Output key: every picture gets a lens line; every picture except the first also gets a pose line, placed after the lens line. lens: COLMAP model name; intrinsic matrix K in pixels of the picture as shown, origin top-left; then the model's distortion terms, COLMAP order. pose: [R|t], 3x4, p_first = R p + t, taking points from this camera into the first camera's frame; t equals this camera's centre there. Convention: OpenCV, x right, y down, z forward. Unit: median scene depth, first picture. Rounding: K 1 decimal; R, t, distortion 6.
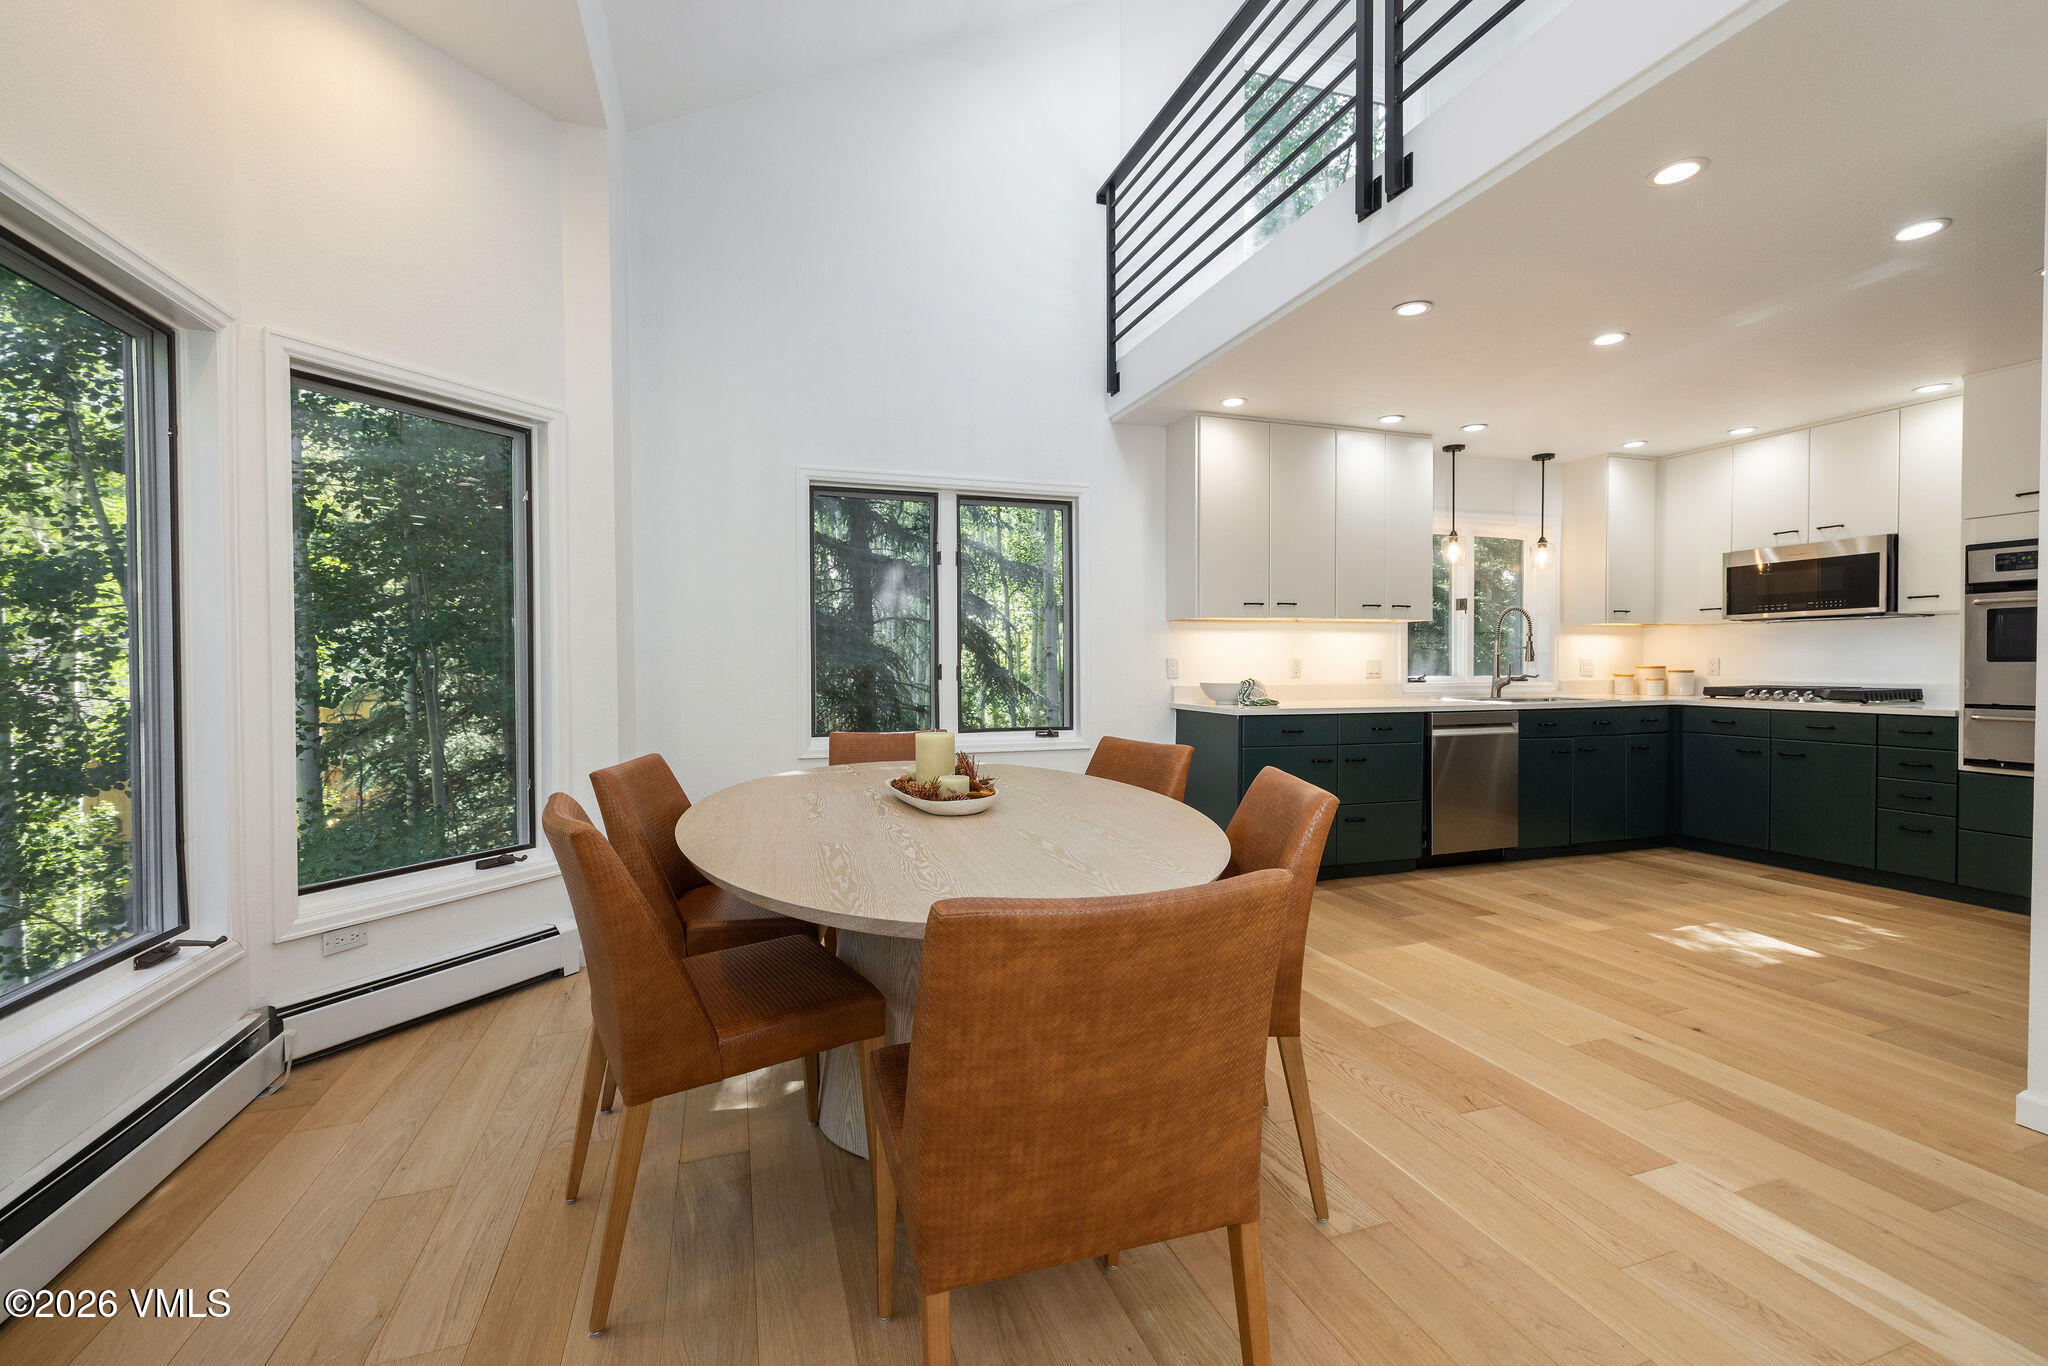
lens RADIAL K [[868.9, 0, 1021.3], [0, 868.9, 675.2], [0, 0, 1]] dist [-0.002059, -0.000080]
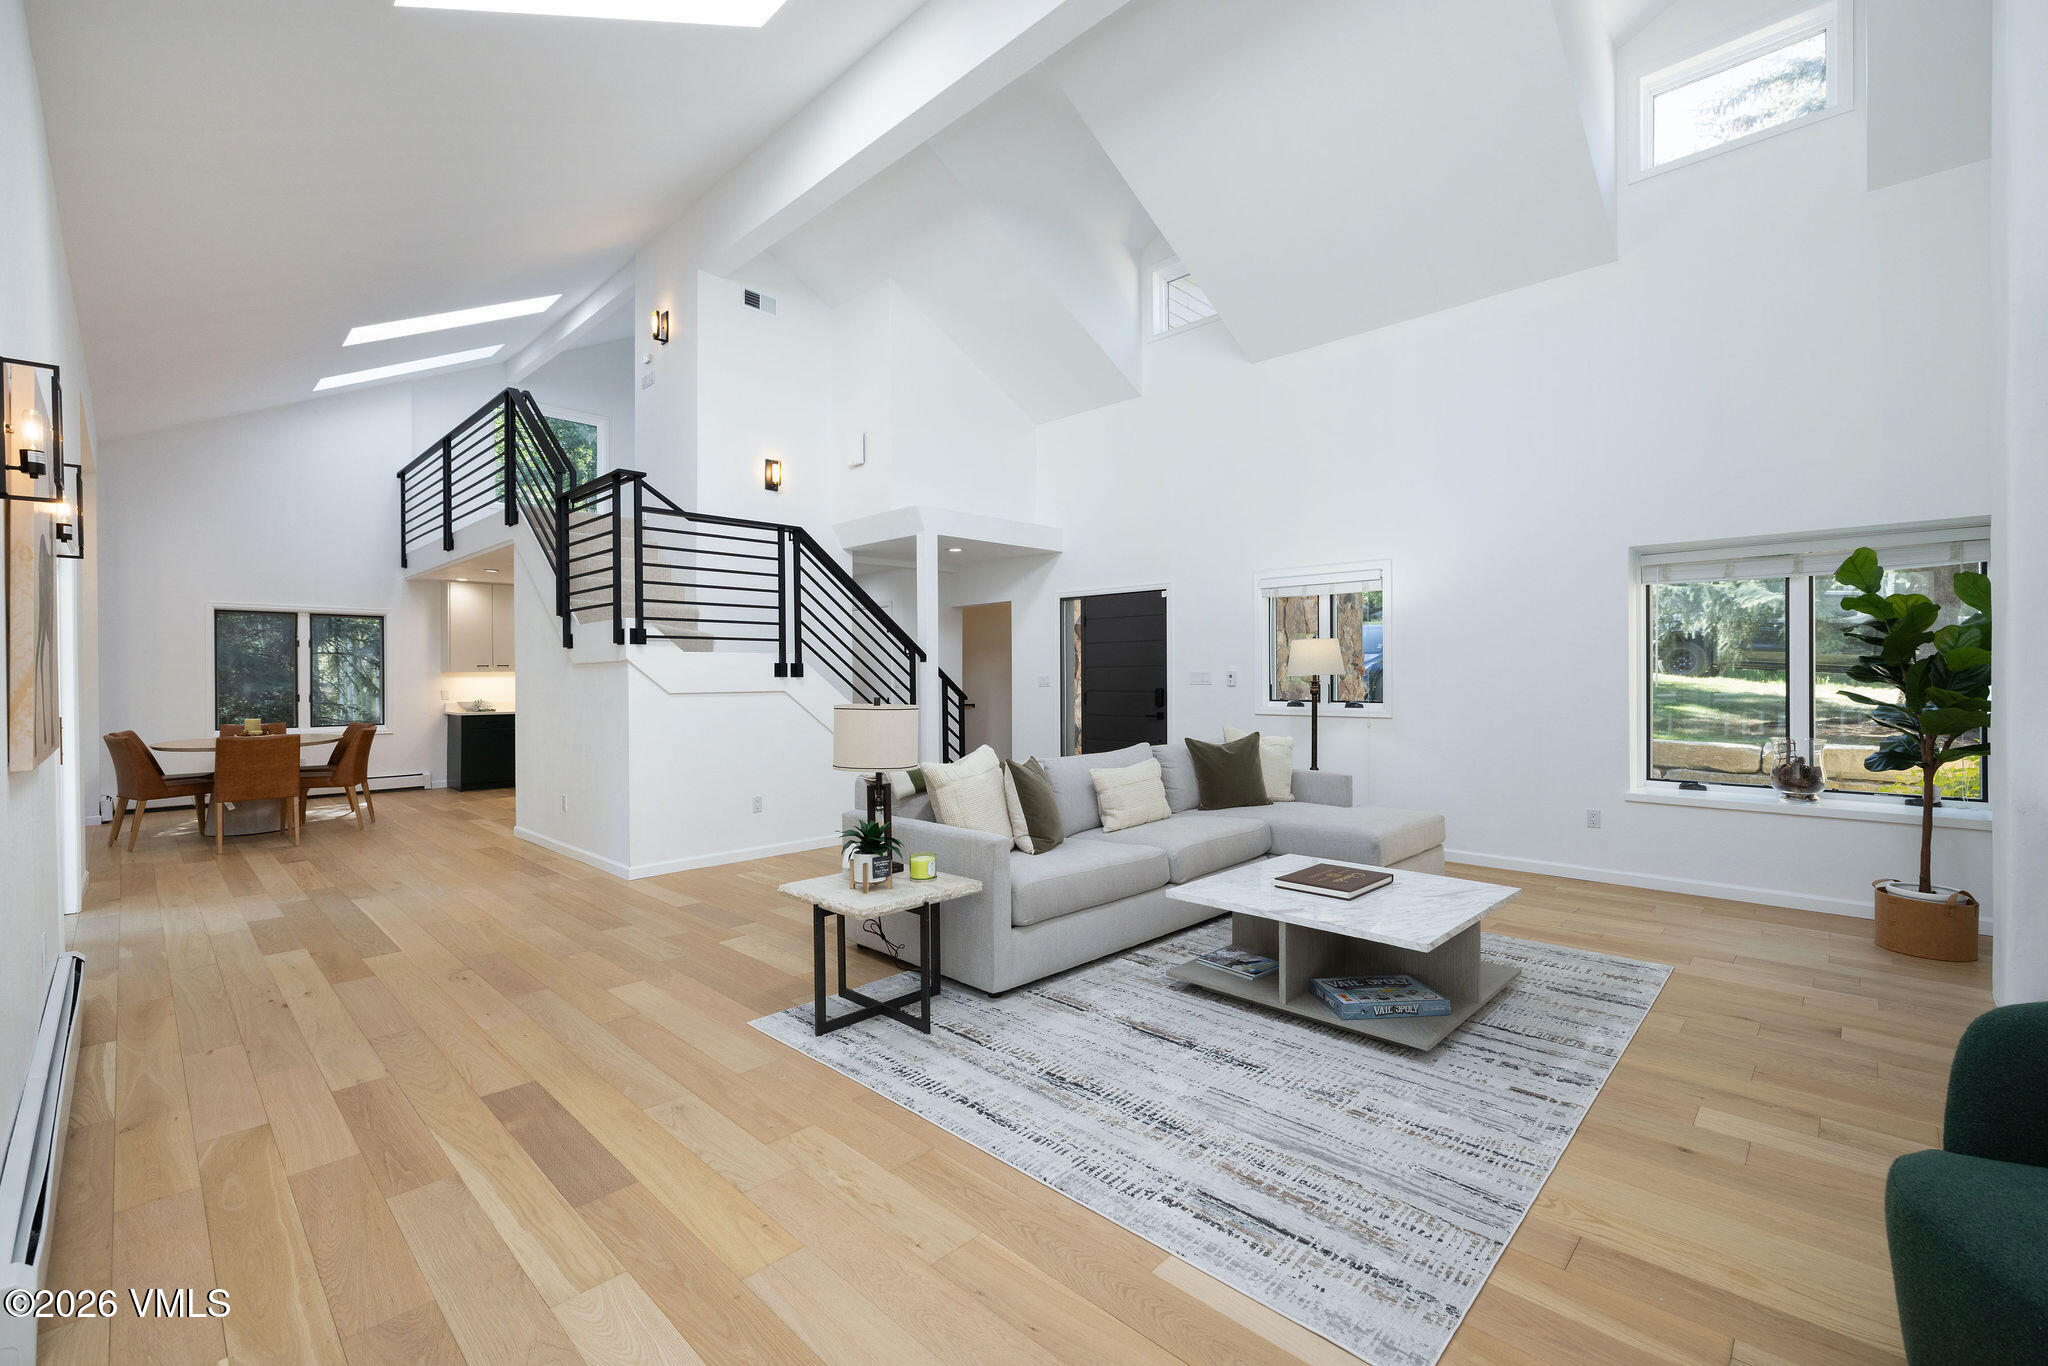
lens RADIAL K [[868.9, 0, 1026.1], [0, 868.9, 680.6], [0, 0, 1]] dist [-0.002059, -0.000080]
pose [[0.887087, 0.001633, 0.461600, 0.482005], [0.005393, 0.999889, -0.013902, -0.007395], [-0.461571, 0.014822, 0.886979, -1.622301]]
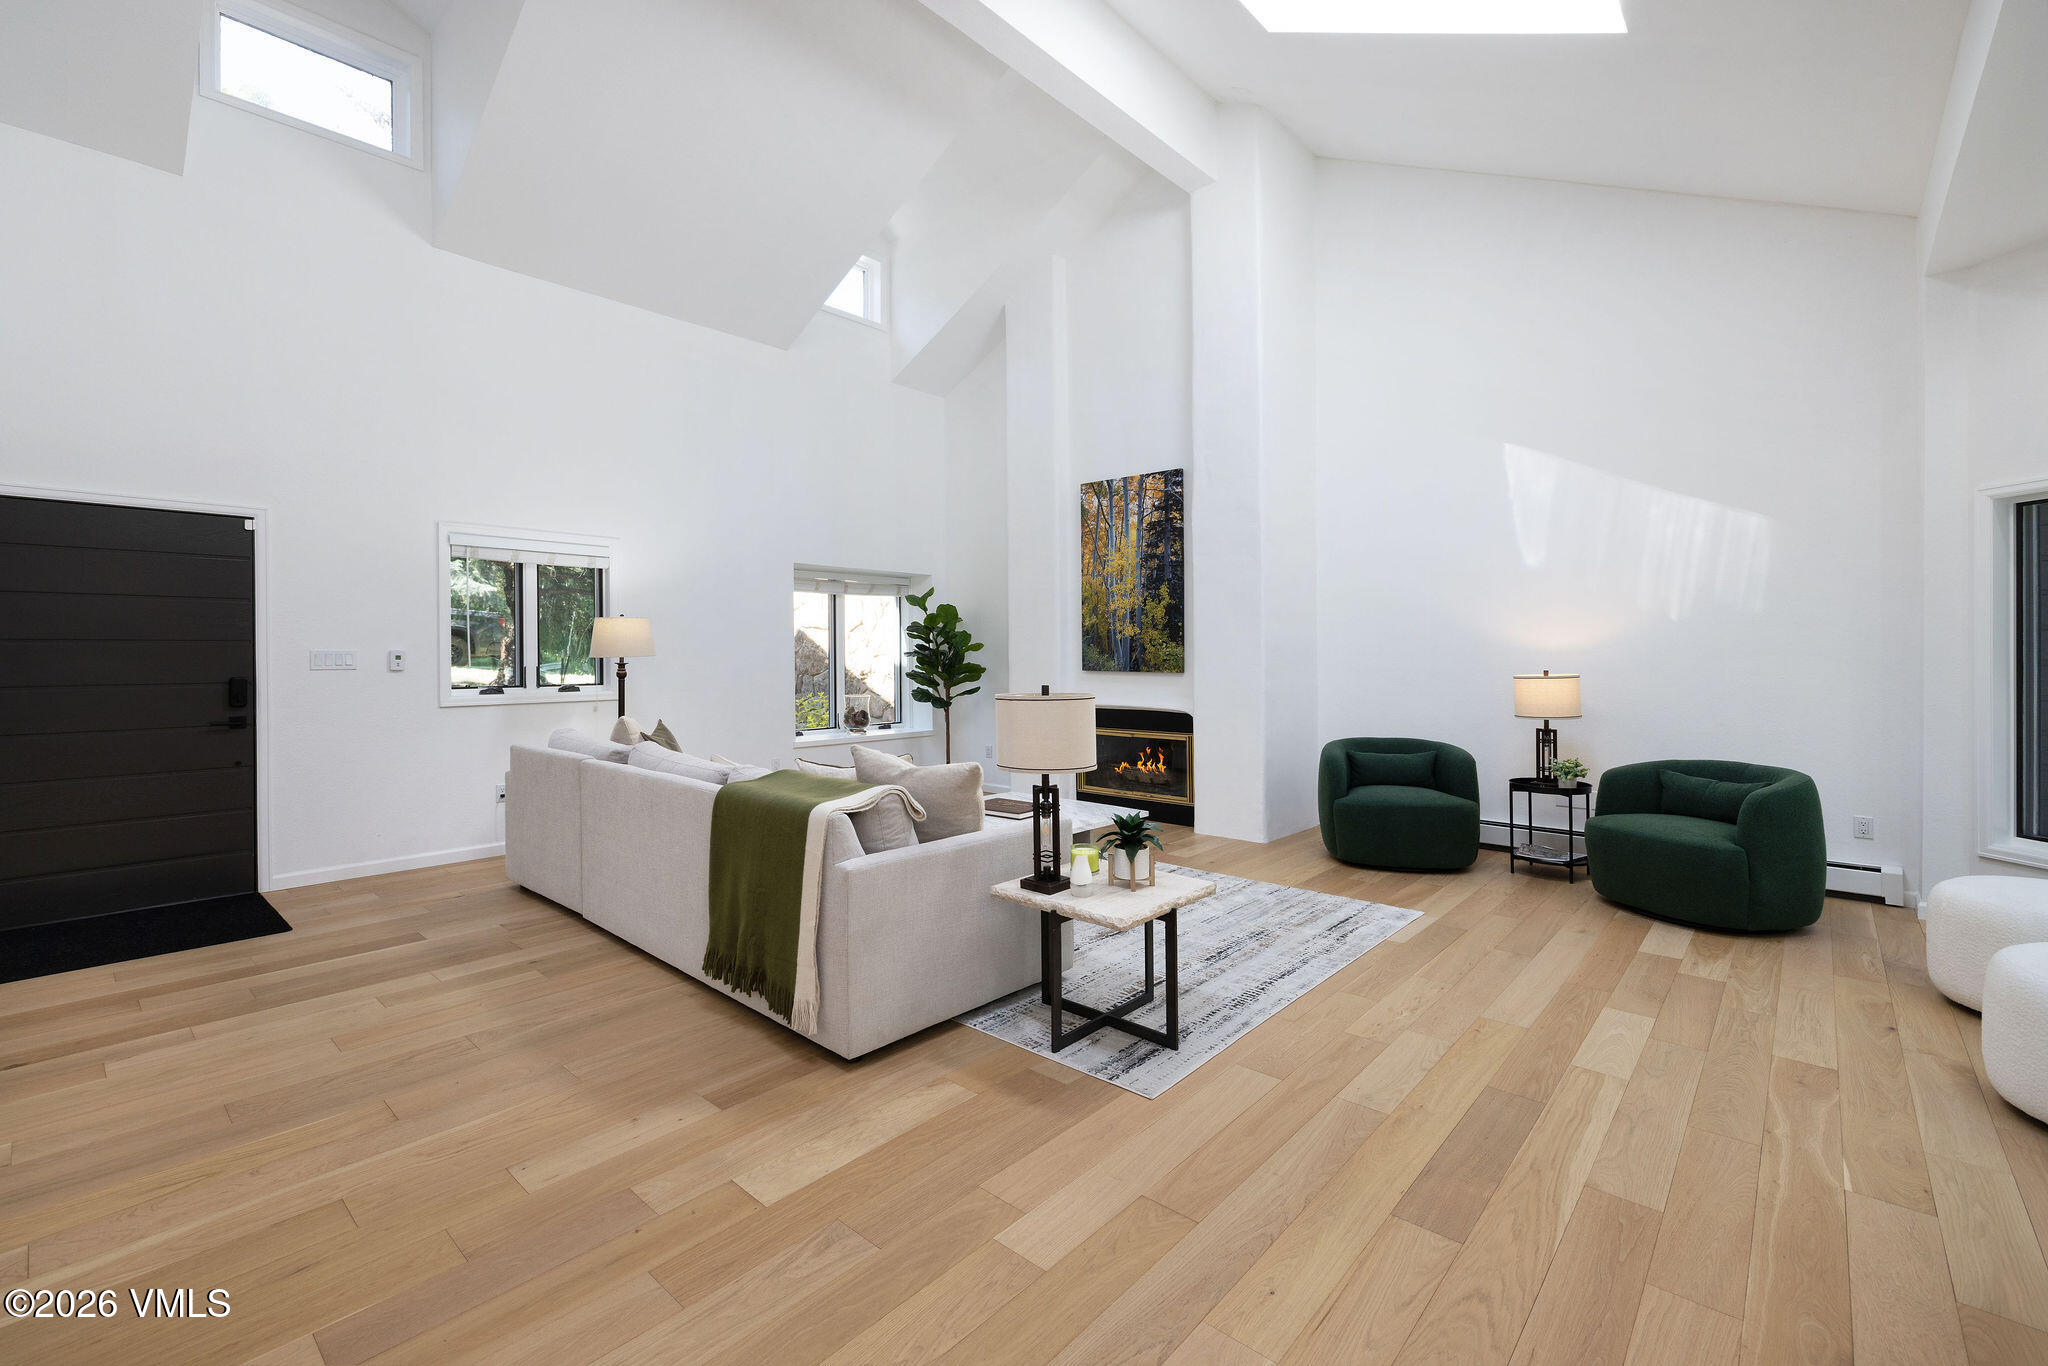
lens RADIAL K [[868.9, 0, 983.9], [0, 868.9, 658.8], [0, 0, 1]] dist [-0.002059, -0.000080]
pose [[-0.466496, -0.001271, 0.884522, -0.416758], [0.017297, 0.999795, 0.010559, -0.077231], [-0.884354, 0.020225, -0.466379, 1.424326]]
